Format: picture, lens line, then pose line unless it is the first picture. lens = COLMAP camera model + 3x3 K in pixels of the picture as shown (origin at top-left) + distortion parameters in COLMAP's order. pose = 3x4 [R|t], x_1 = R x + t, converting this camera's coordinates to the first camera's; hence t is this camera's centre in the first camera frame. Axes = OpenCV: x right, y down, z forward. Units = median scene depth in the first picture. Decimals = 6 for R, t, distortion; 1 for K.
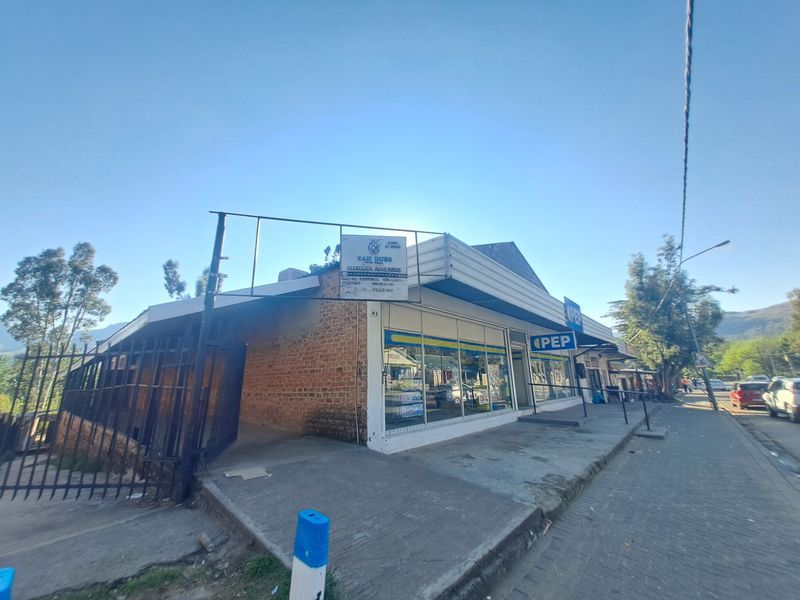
lens RADIAL K [[300.5, 0, 400.0], [0, 300.5, 300.0], [0, 0, 1]] dist [-0.002420, -0.000212]
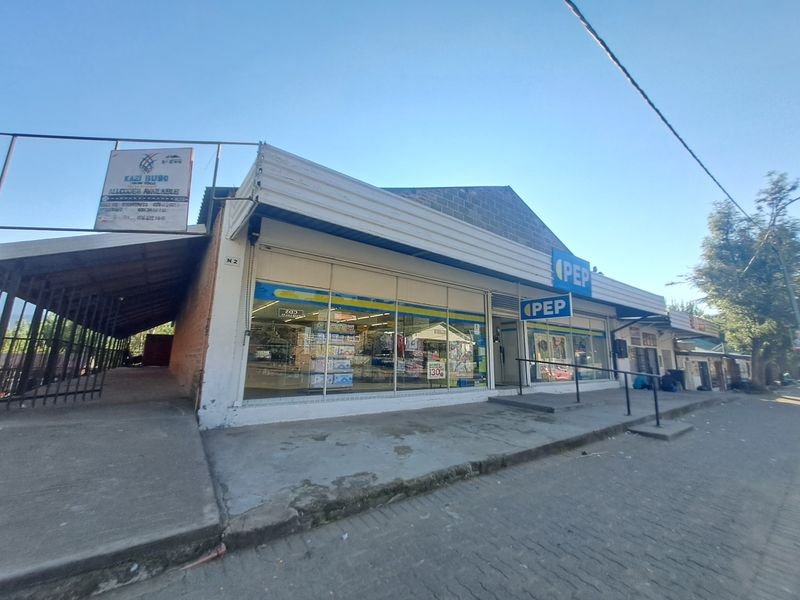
lens RADIAL K [[300.5, 0, 400.0], [0, 300.5, 300.0], [0, 0, 1]] dist [-0.002420, -0.000212]
pose [[0.978831, -0.002543, -0.204655, 0.296540], [0.017924, 0.997146, 0.073340, 0.053958], [0.203884, -0.075456, 0.976083, 0.151032]]
